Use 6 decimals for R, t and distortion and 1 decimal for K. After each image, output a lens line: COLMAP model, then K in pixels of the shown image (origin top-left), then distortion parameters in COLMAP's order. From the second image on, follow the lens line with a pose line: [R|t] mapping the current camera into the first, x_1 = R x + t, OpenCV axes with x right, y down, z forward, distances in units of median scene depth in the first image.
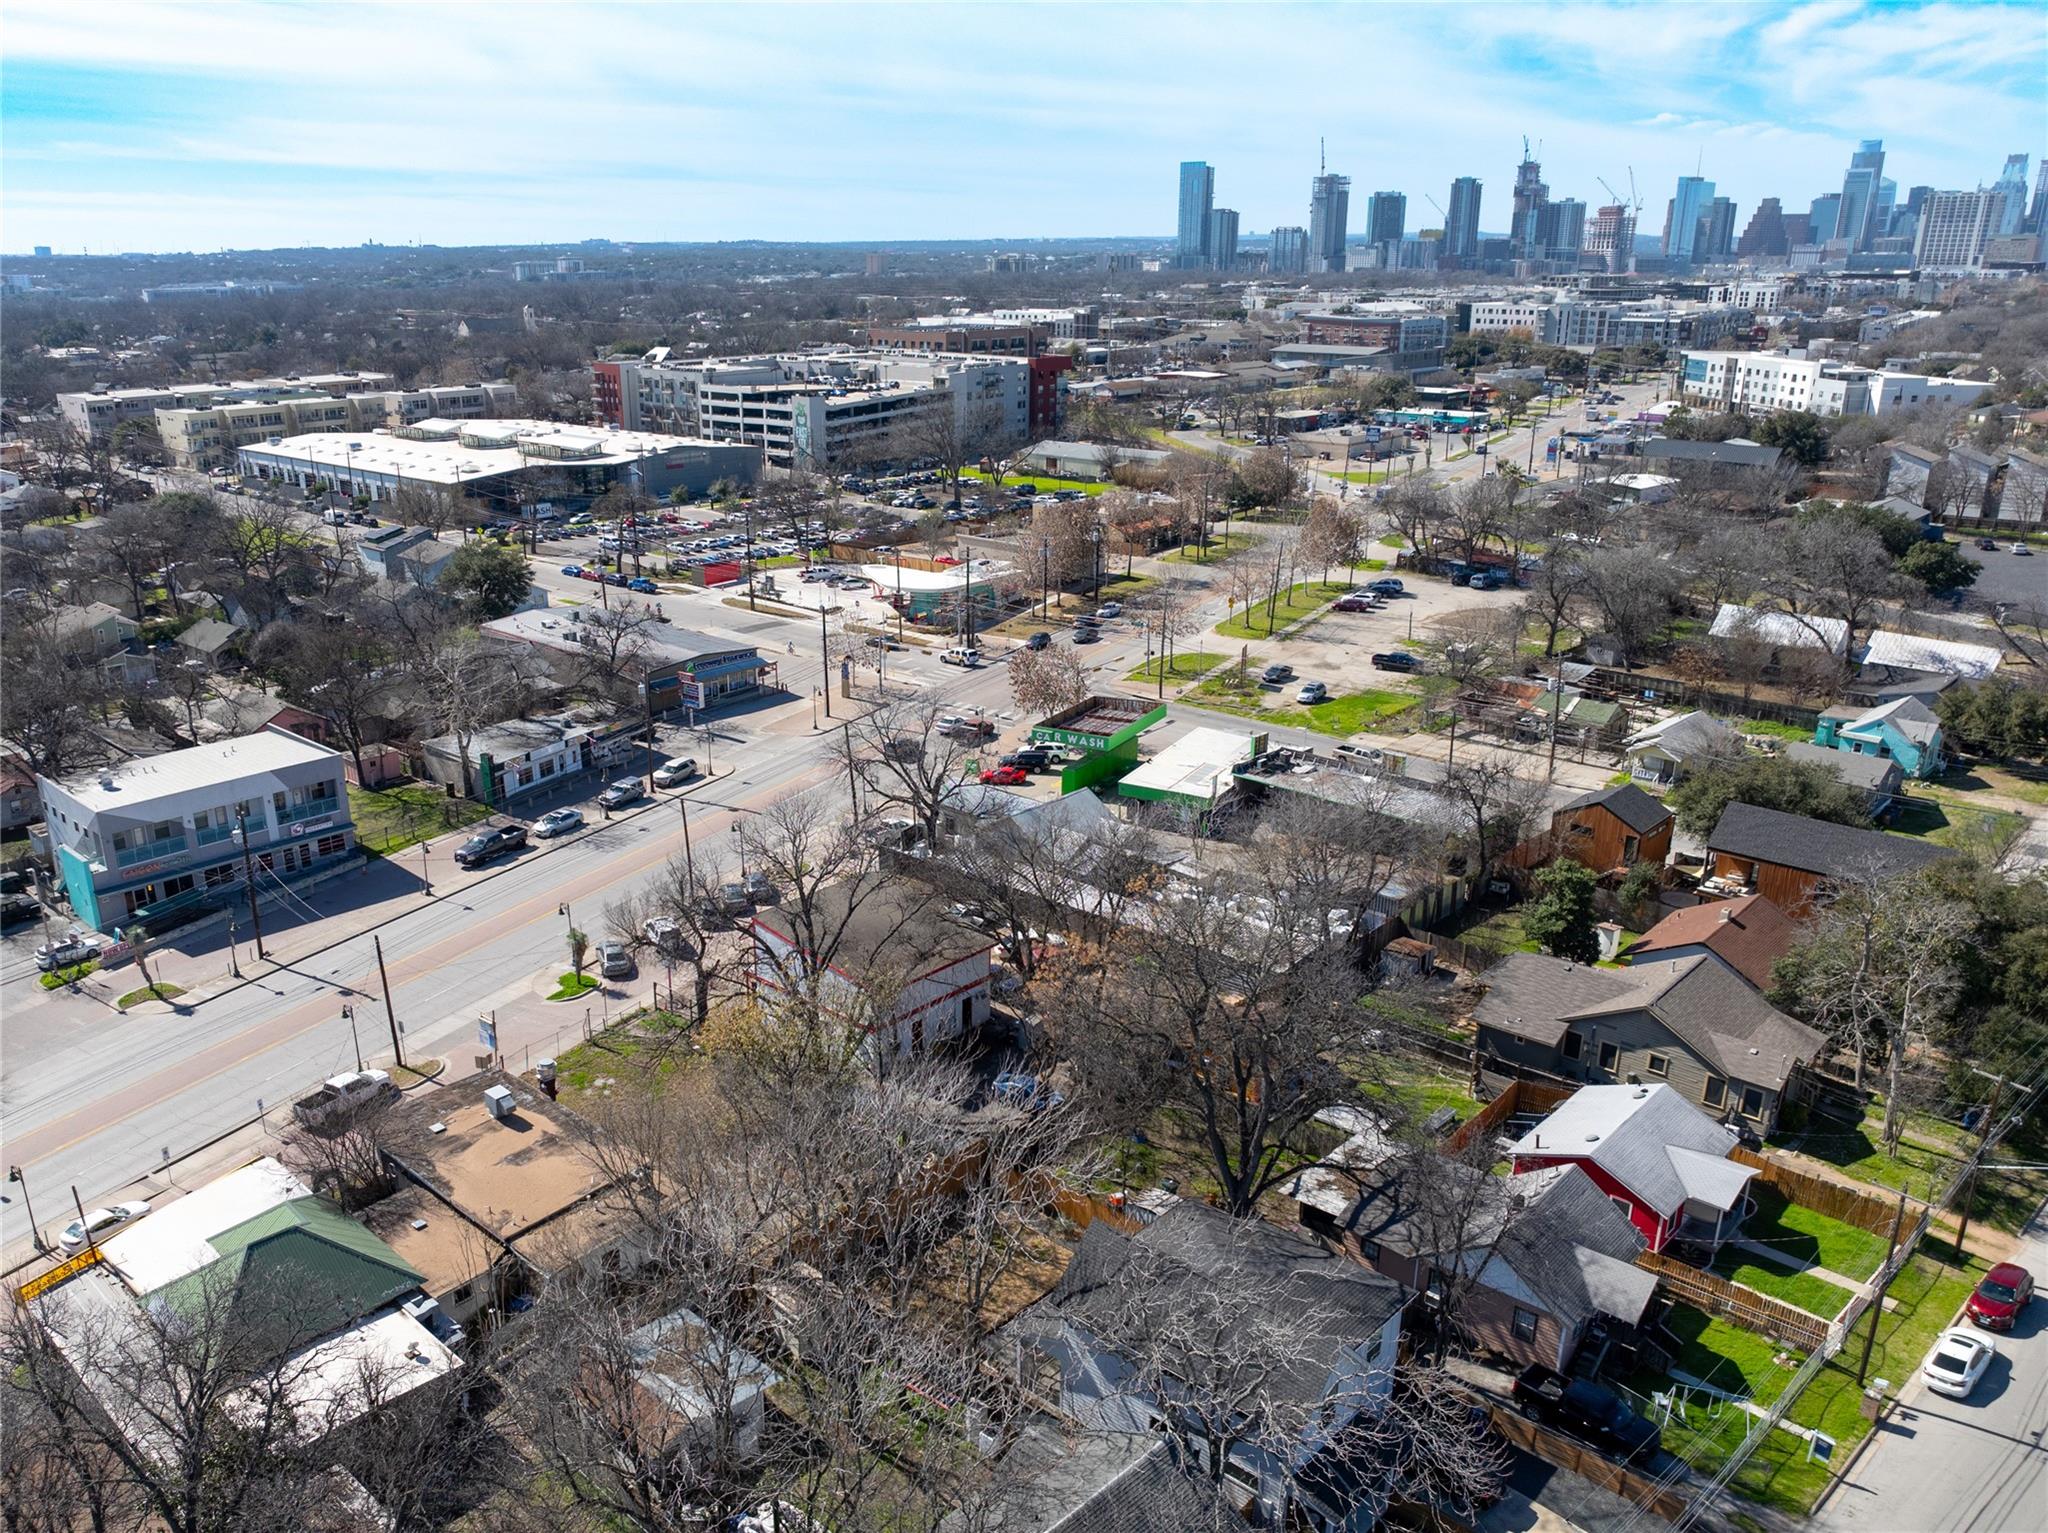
lens RADIAL K [[1587.1, 0, 927.8], [0, 1587.1, 842.8], [0, 0, 1]] dist [-0.035014, -0.001275]
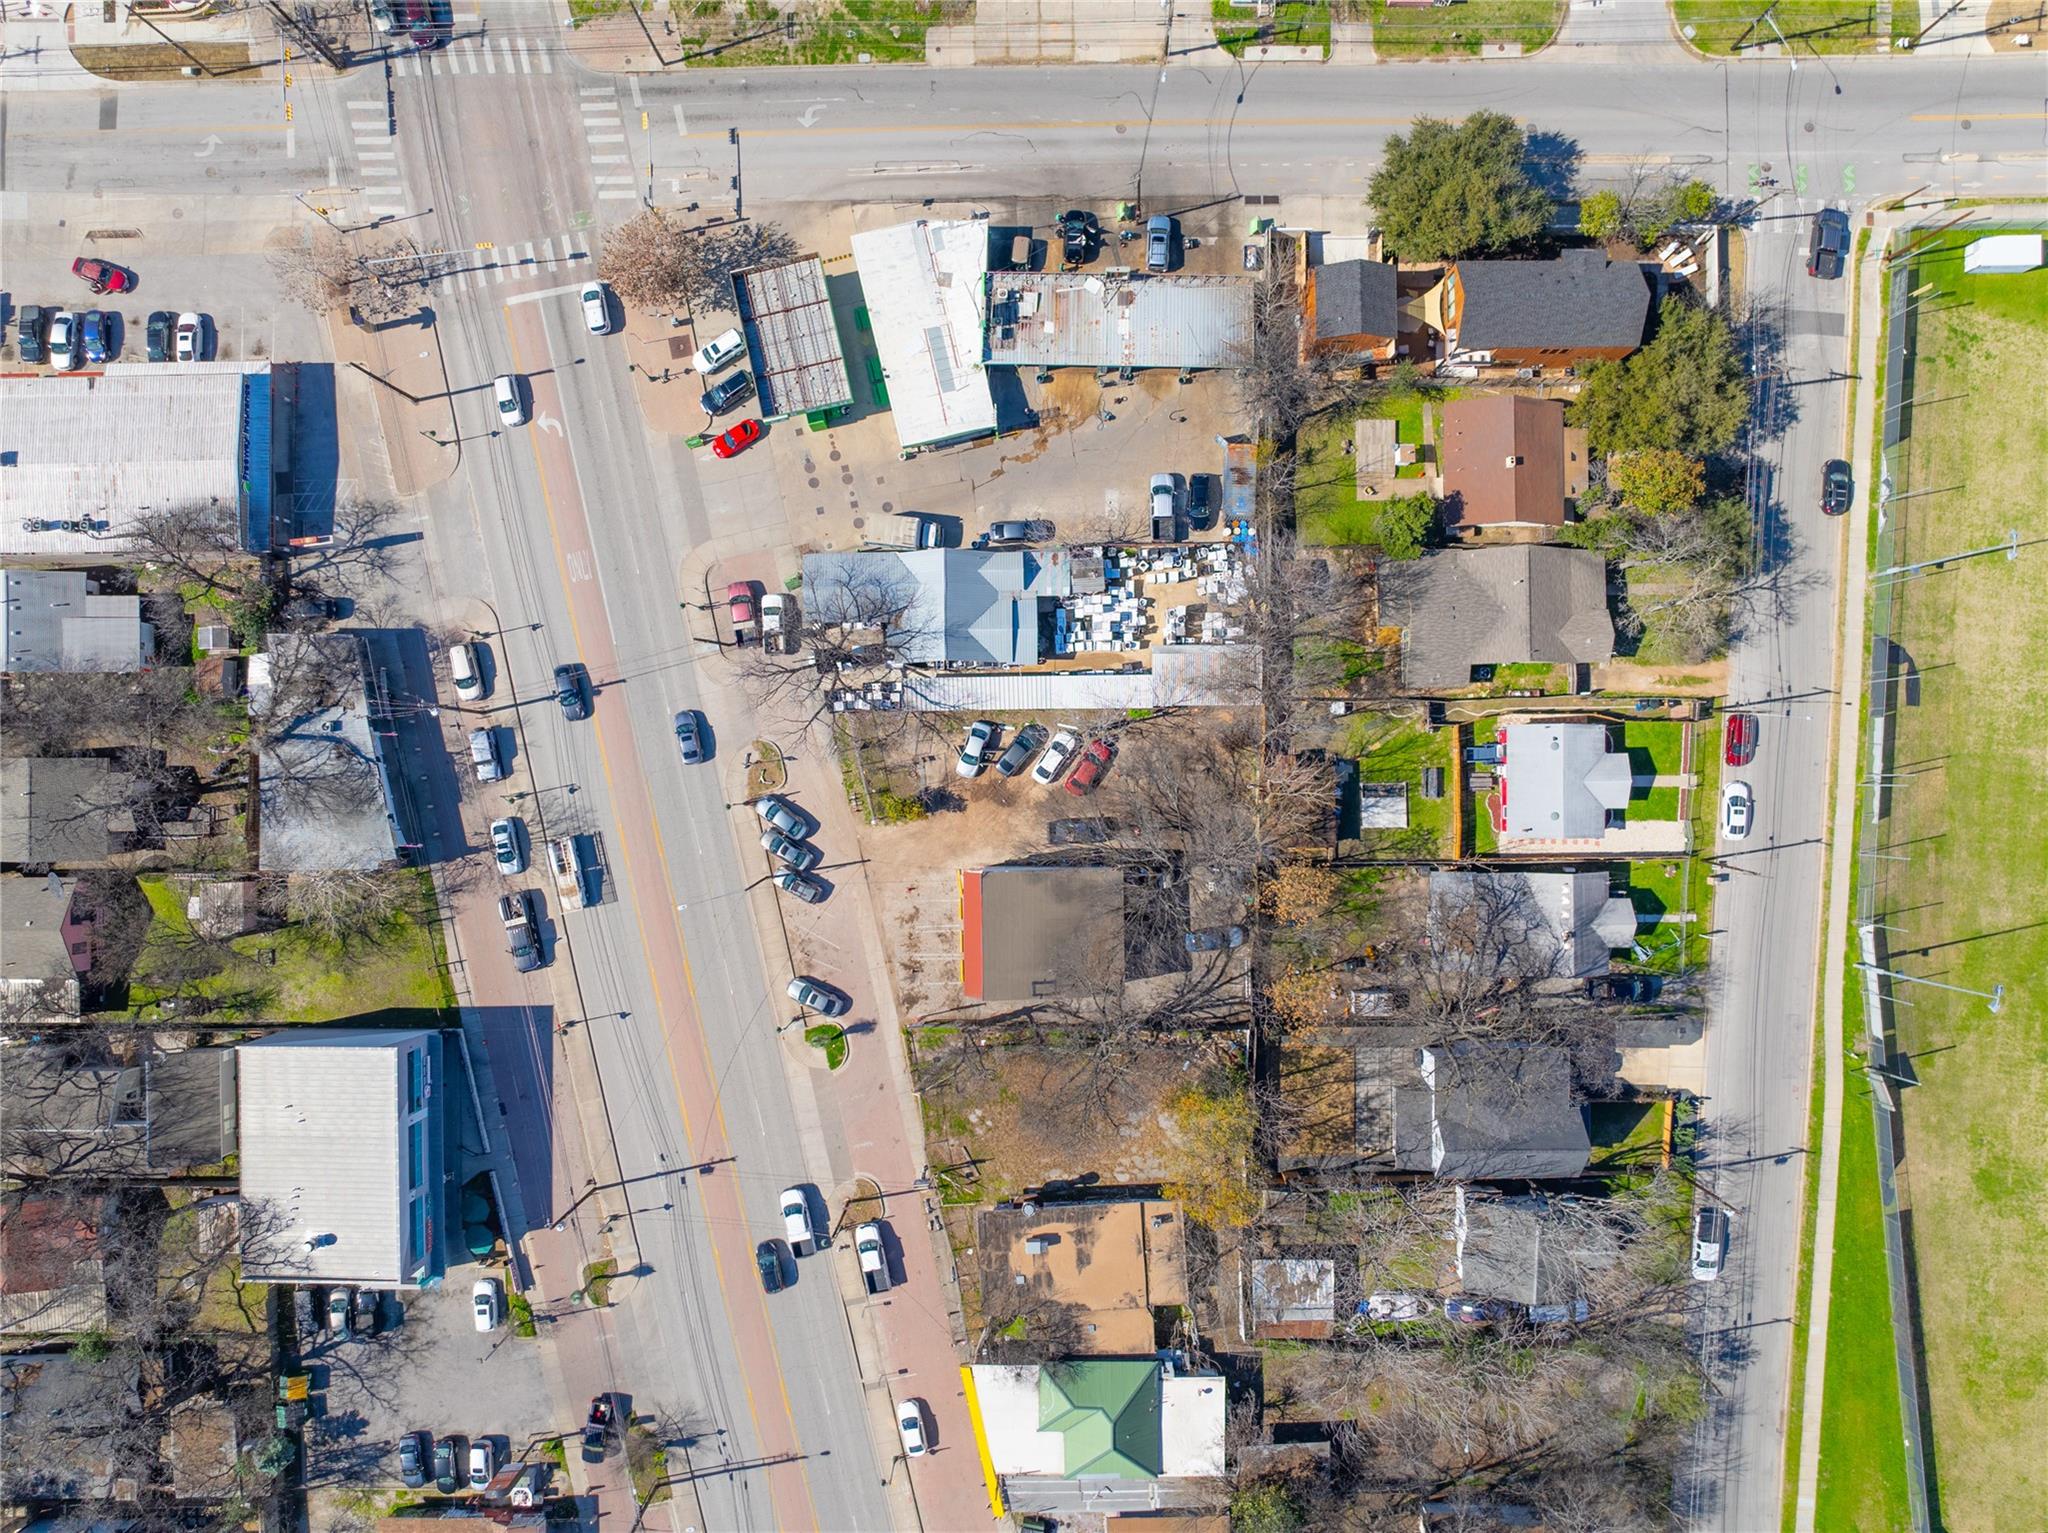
lens RADIAL K [[1442.0, 0, 1029.2], [0, 1442.0, 752.4], [0, 0, 1]] dist [-0.031633, 0.002831]
pose [[0.711296, -0.702751, 0.014079, 0.018681], [0.245356, 0.267009, 0.931937, -0.490099], [-0.658679, -0.659429, 0.362347, 0.304723]]
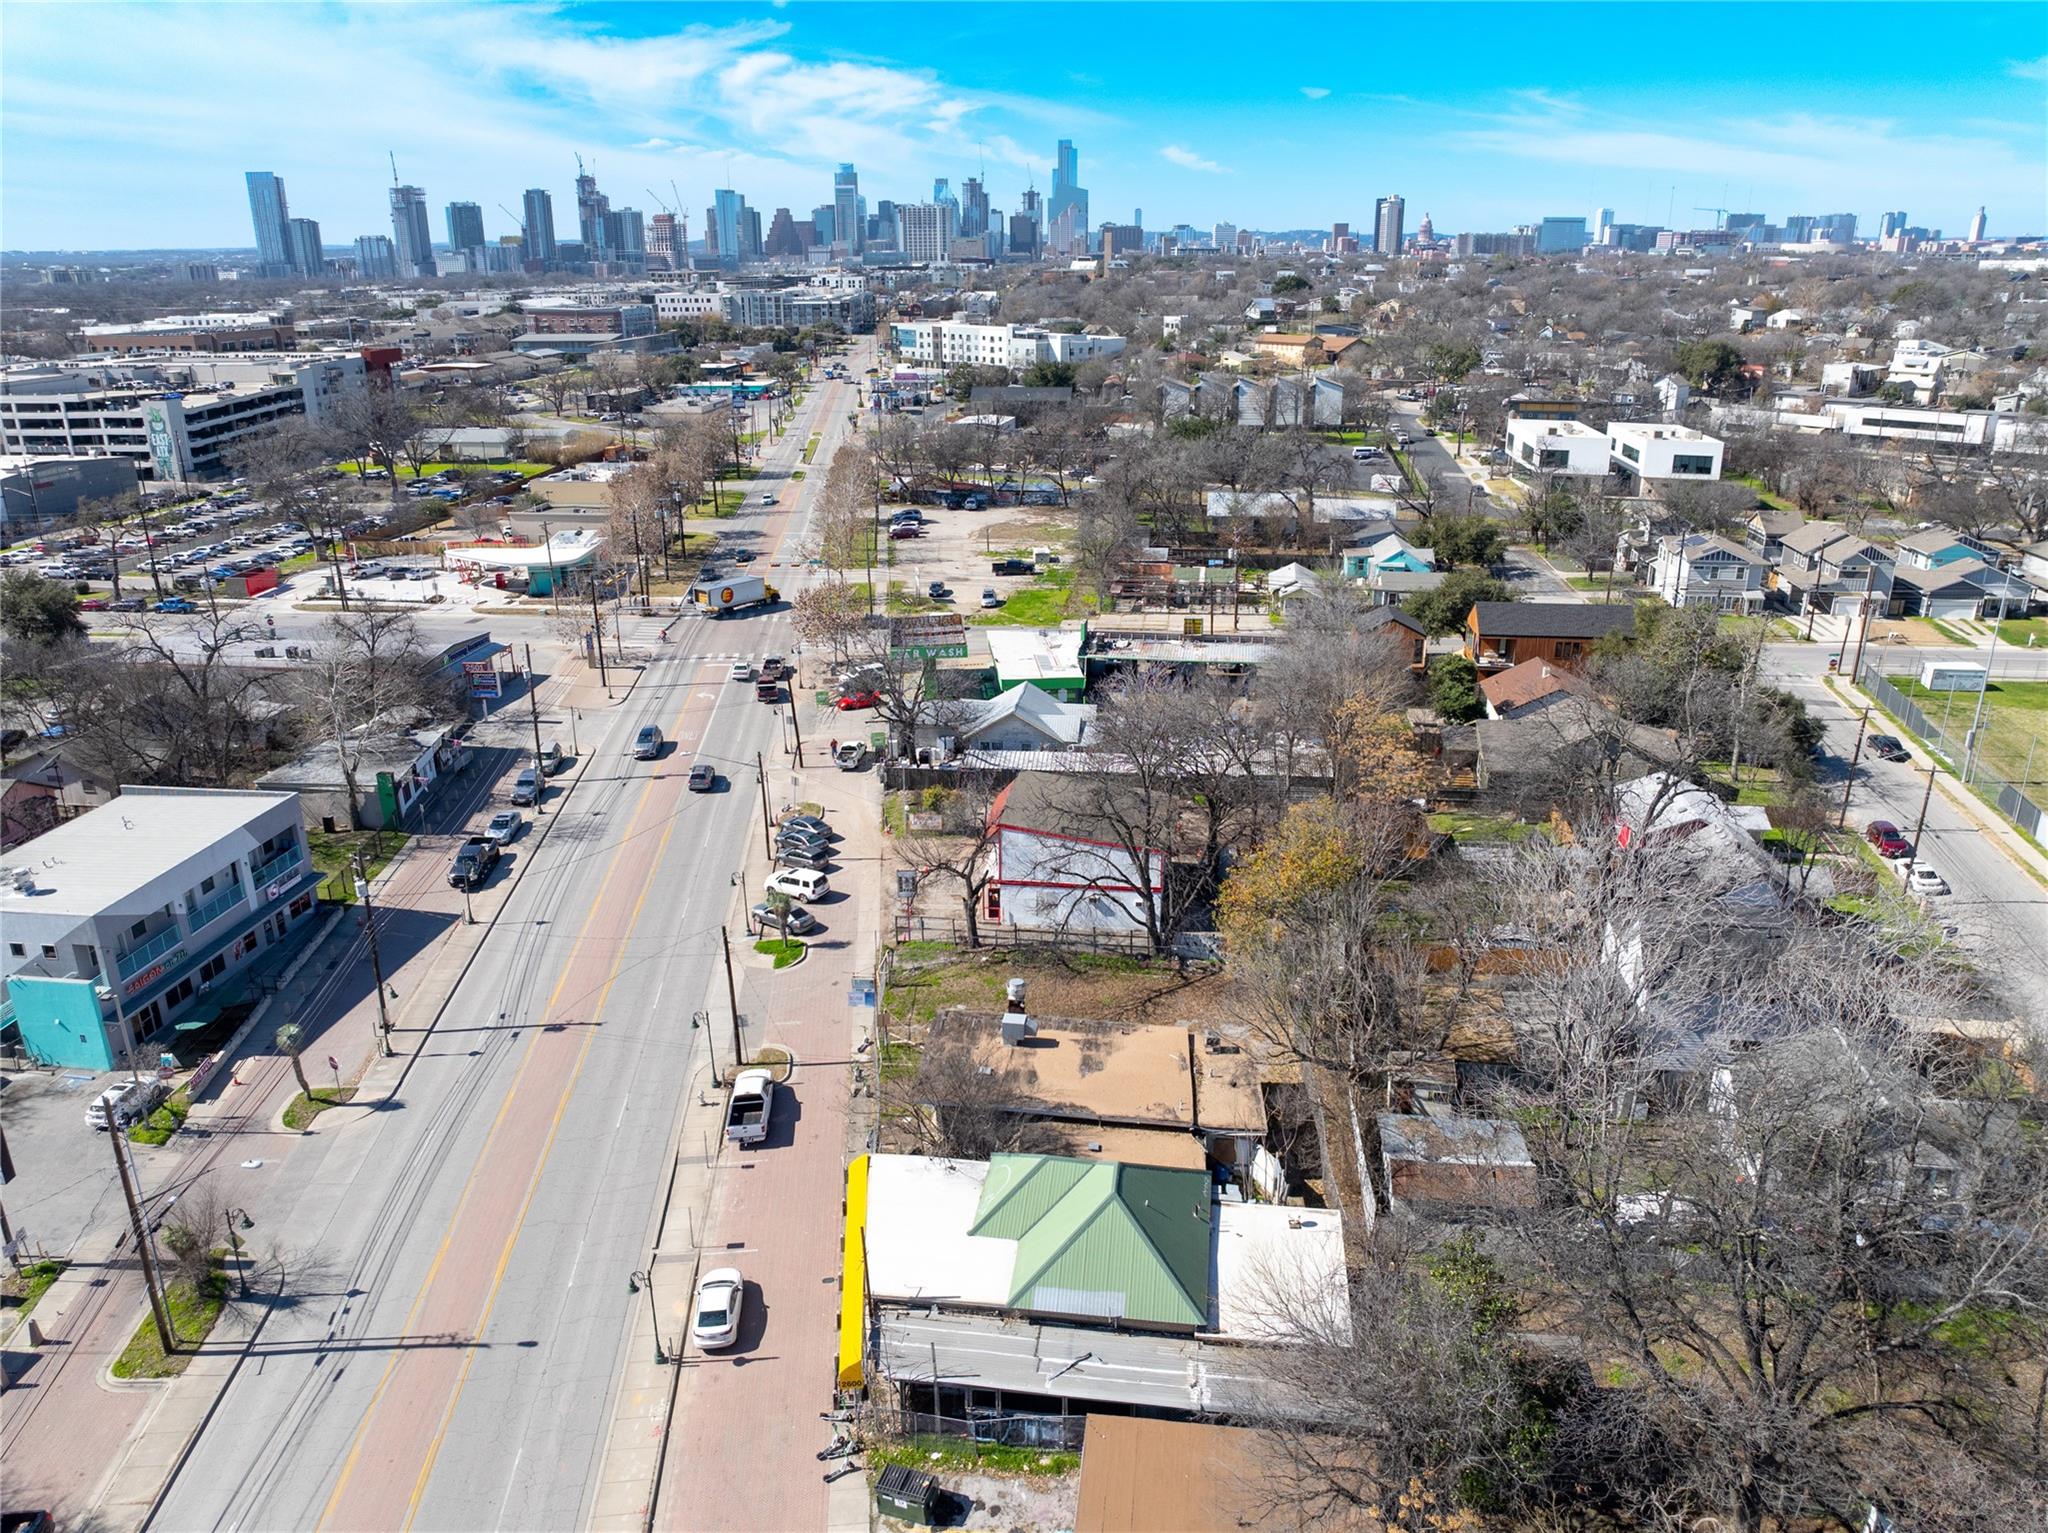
lens RADIAL K [[1447.3, 0, 1030.3], [0, 1447.3, 745.3], [0, 0, 1]] dist [-0.040253, 0.002016]
pose [[0.799601, -0.191460, 0.569194, -0.280481], [0.209659, 0.977178, 0.034167, -0.014450], [-0.562745, 0.092017, 0.821493, 0.089124]]
